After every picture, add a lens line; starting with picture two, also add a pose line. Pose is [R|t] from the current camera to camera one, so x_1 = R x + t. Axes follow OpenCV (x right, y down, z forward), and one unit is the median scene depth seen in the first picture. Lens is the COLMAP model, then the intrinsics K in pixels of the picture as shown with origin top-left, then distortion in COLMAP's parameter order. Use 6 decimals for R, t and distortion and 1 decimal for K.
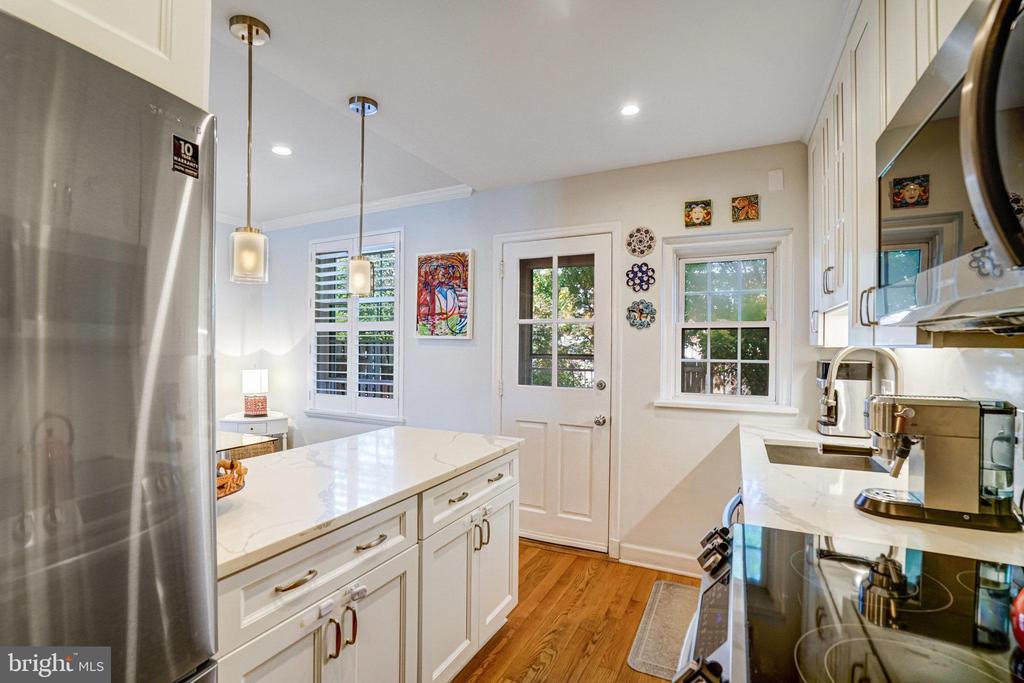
lens RADIAL K [[478.0, 0, 514.9], [0, 478.0, 344.8], [0, 0, 1]] dist [-0.048994, 0.019438]
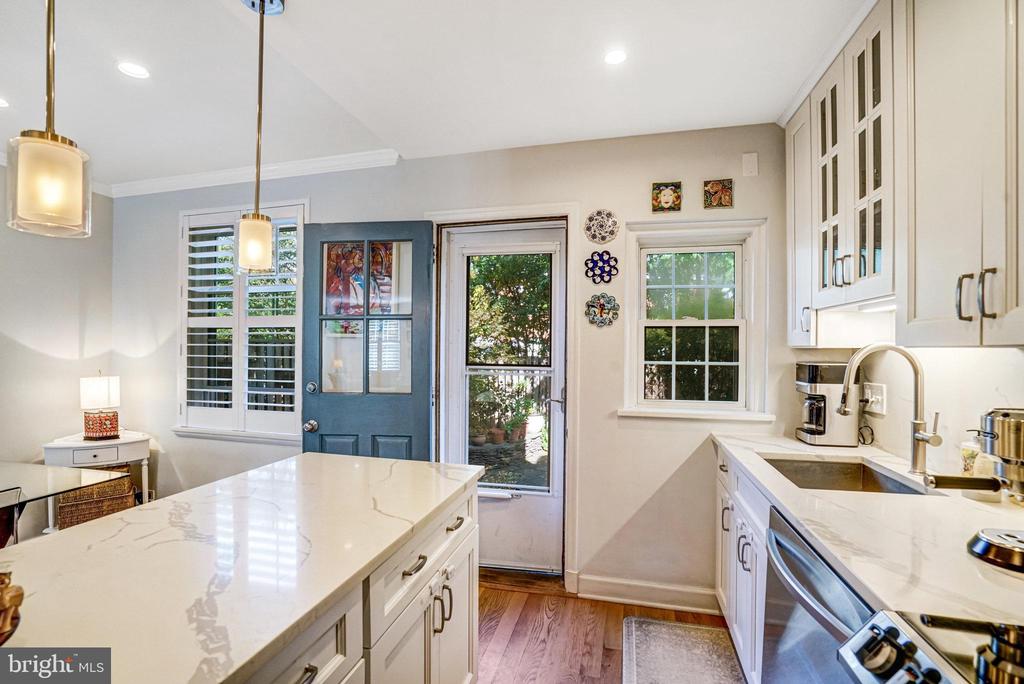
lens RADIAL K [[478.0, 0, 511.3], [0, 478.0, 349.0], [0, 0, 1]] dist [-0.048994, 0.019438]
pose [[0.979958, 0.000942, 0.199203, -0.071628], [-0.002002, 0.999985, 0.005121, 0.003117], [-0.199195, -0.005417, 0.979945, 0.184373]]
